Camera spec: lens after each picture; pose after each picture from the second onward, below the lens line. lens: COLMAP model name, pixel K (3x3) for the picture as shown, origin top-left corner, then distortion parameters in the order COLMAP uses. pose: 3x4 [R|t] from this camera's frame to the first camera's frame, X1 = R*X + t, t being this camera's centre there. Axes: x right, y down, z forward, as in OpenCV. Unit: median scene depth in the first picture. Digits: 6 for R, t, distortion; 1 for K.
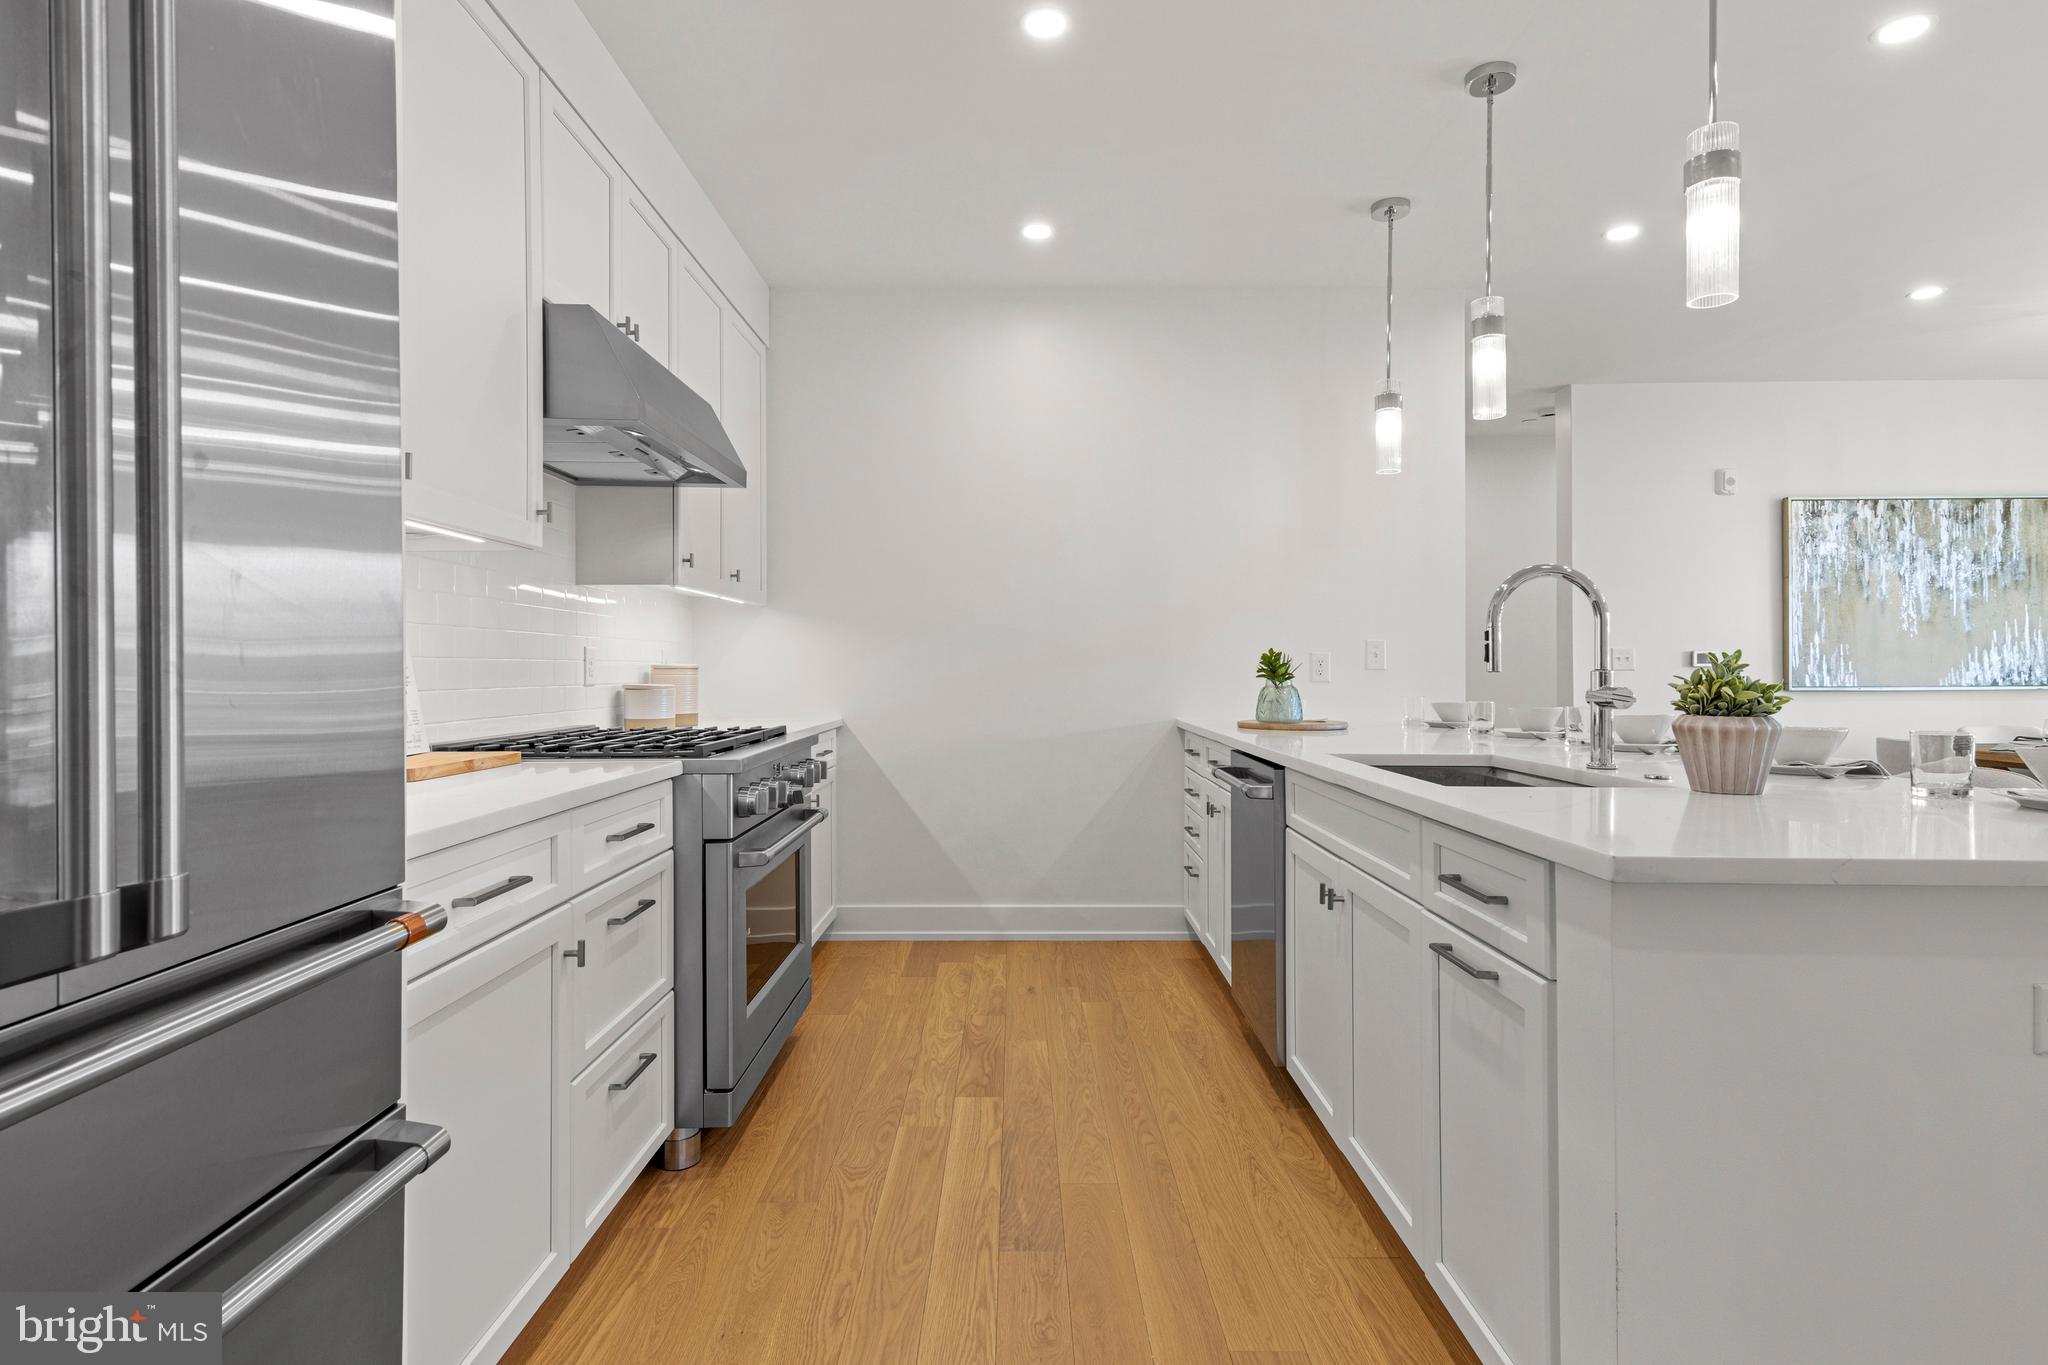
lens RADIAL K [[1088.6, 0, 1014.8], [0, 1088.6, 665.9], [0, 0, 1]] dist [0.000574, -0.000676]
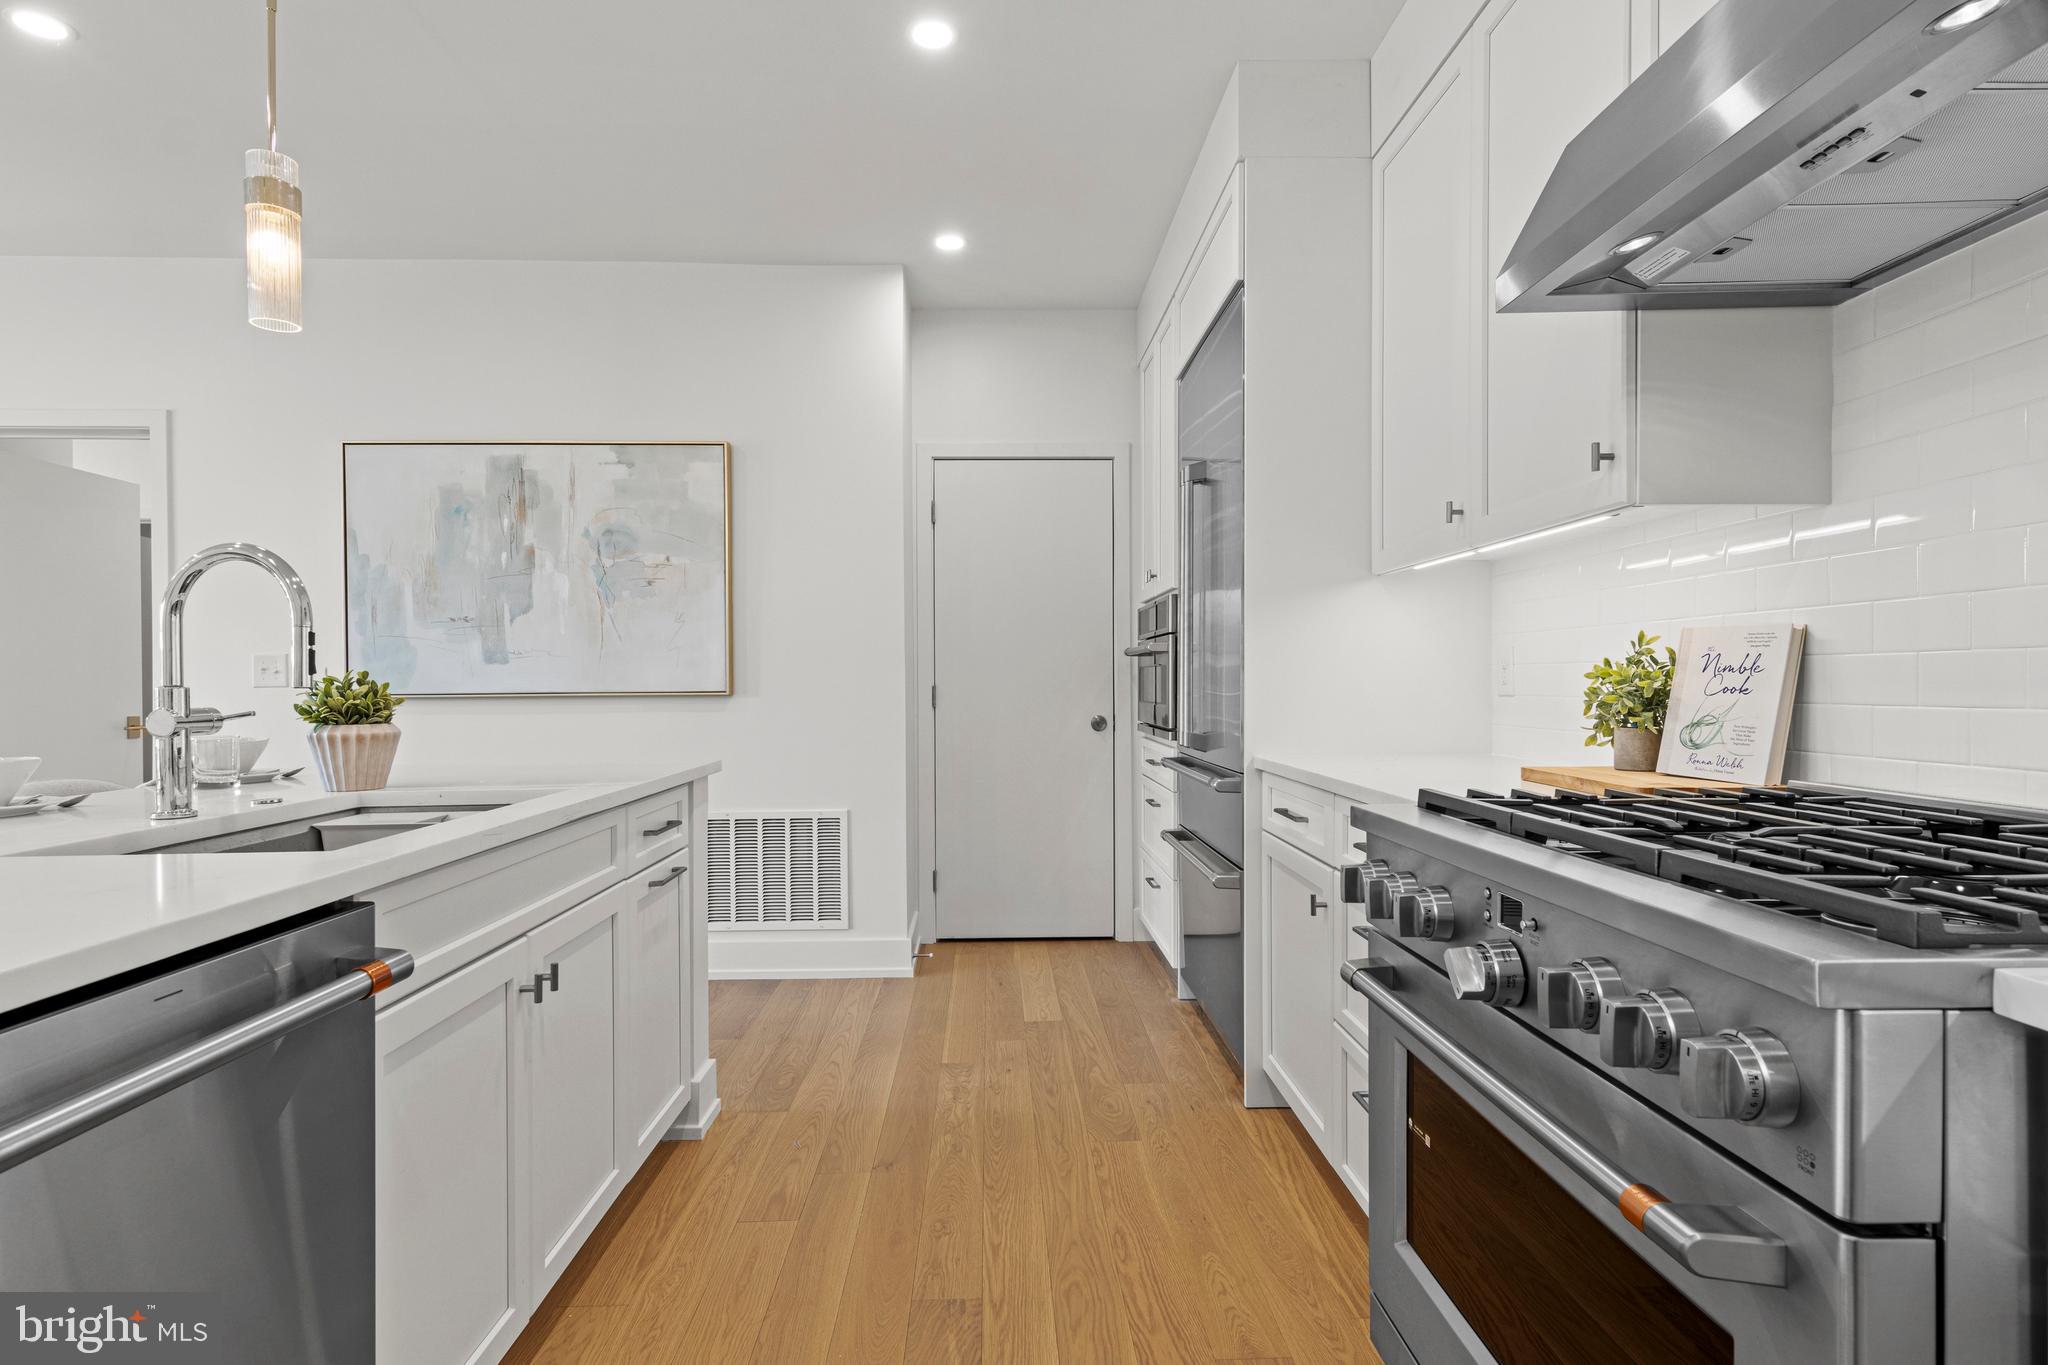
lens RADIAL K [[1045.7, 0, 1021.1], [0, 1045.7, 684.3], [0, 0, 1]] dist [0.011124, -0.001138]
pose [[-0.999402, 0.008480, -0.033520, -0.008026], [0.008318, 0.999953, 0.004969, 0.000857], [0.033561, 0.004687, -0.999426, 0.684750]]
